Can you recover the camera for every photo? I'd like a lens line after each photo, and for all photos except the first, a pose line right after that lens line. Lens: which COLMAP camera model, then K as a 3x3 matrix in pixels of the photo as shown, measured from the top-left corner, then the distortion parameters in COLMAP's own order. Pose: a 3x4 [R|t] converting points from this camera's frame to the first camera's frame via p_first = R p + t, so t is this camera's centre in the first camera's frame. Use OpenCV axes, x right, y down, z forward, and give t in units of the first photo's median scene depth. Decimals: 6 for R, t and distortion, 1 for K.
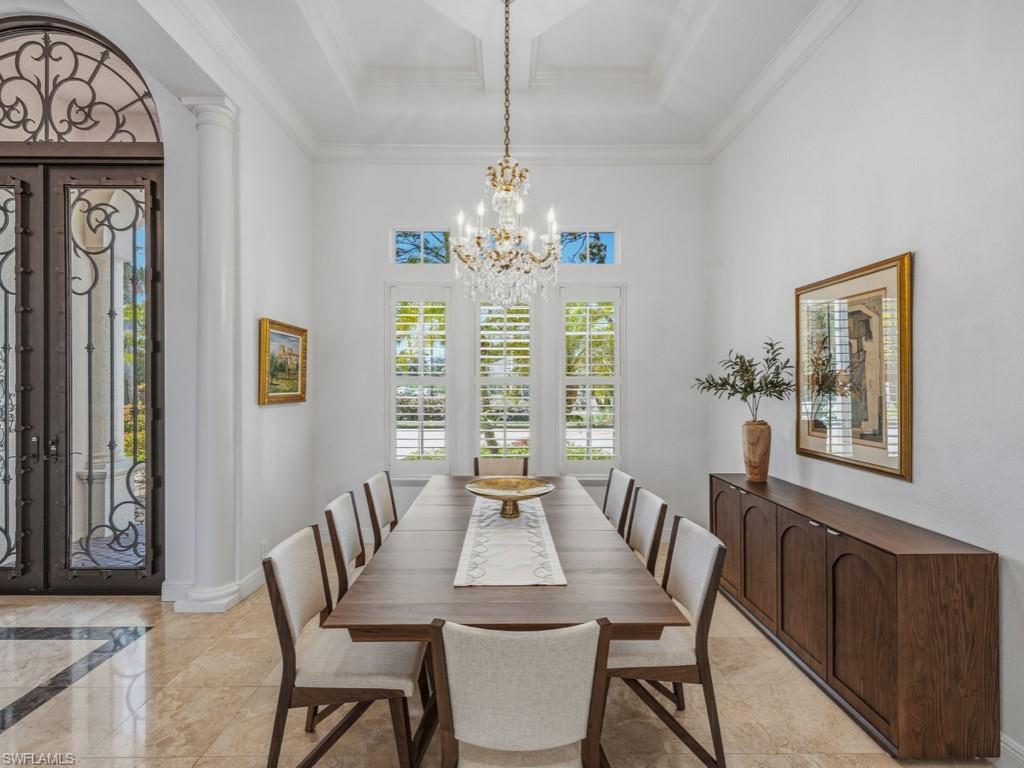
lens RADIAL K [[507.1, 0, 507.5], [0, 507.1, 385.7], [0, 0, 1]] dist [0.005653, 0.000132]
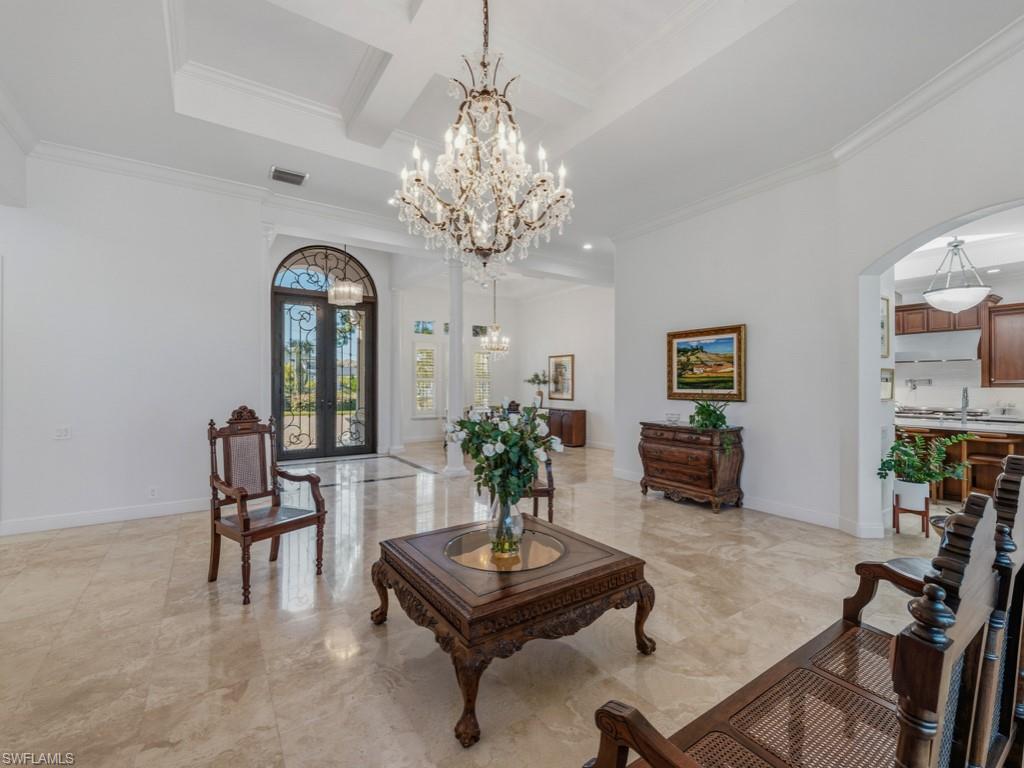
lens RADIAL K [[454.5, 0, 514.2], [0, 454.5, 385.2], [0, 0, 1]] dist [0.019156, -0.001304]
pose [[0.831627, -0.000653, 0.555334, -1.510043], [-0.003847, 0.999969, 0.006937, 0.004081], [-0.555321, -0.007905, 0.831598, -1.661488]]
